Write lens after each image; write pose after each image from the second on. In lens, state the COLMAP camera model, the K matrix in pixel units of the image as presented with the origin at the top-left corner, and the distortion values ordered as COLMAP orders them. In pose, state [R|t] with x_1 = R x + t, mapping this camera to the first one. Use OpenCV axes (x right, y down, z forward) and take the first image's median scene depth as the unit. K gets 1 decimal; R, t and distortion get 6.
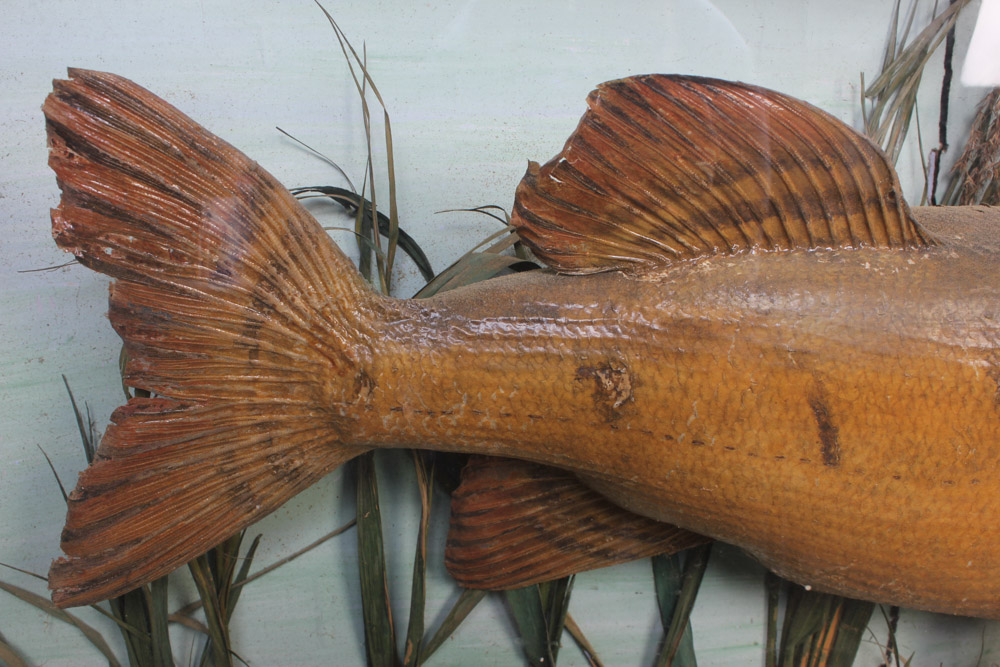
lens RADIAL K [[930.7, 0, 500.0], [0, 930.7, 333.5], [0, 0, 1]] dist [-0.135662, 0.165663]
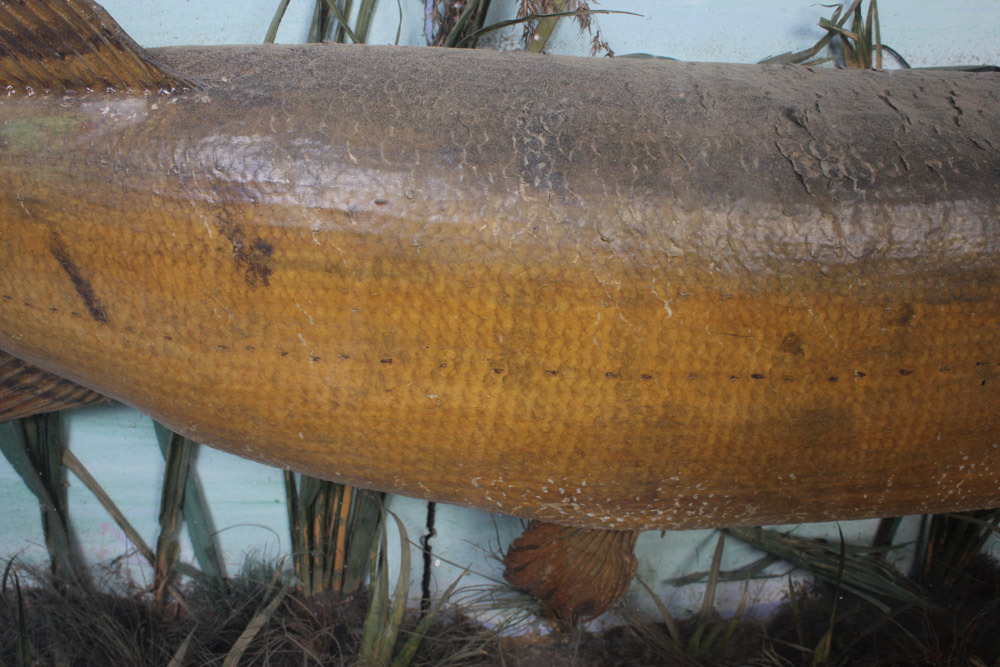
lens RADIAL K [[930.7, 0, 500.0], [0, 930.7, 333.5], [0, 0, 1]] dist [-0.135662, 0.165663]
pose [[0.992846, 0.057527, -0.104632, 0.915232], [-0.040626, 0.986758, 0.157029, -0.011784], [0.112279, -0.151655, 0.982036, 0.101665]]
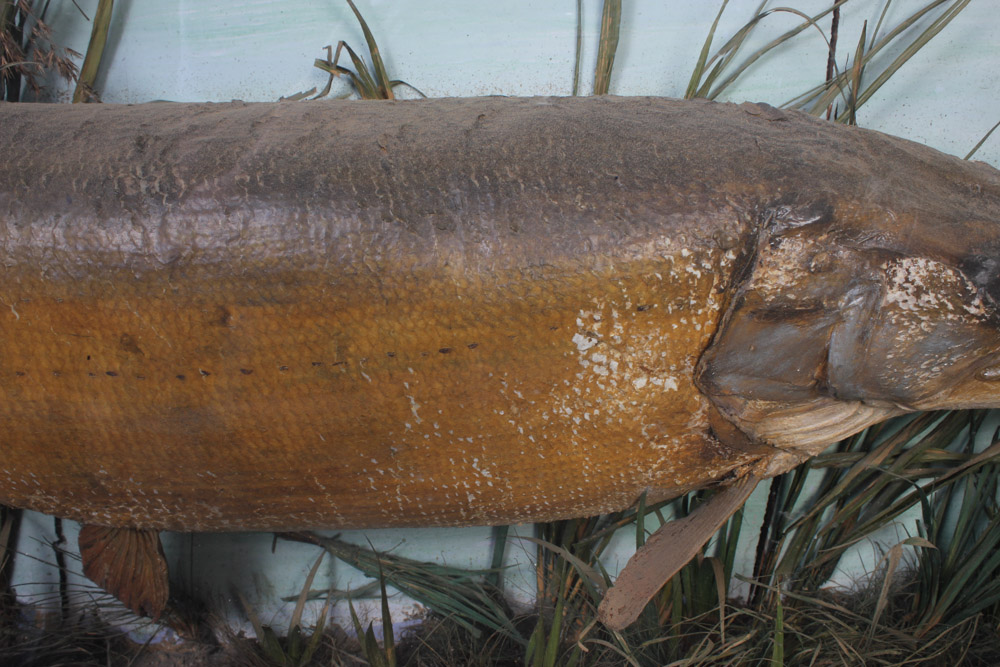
lens RADIAL K [[930.7, 0, 500.0], [0, 930.7, 333.5], [0, 0, 1]] dist [-0.135662, 0.165663]
pose [[0.973400, 0.043662, -0.224913, 1.791535], [-0.025605, 0.996255, 0.082584, 0.026919], [0.227677, -0.074629, 0.970873, 0.141249]]
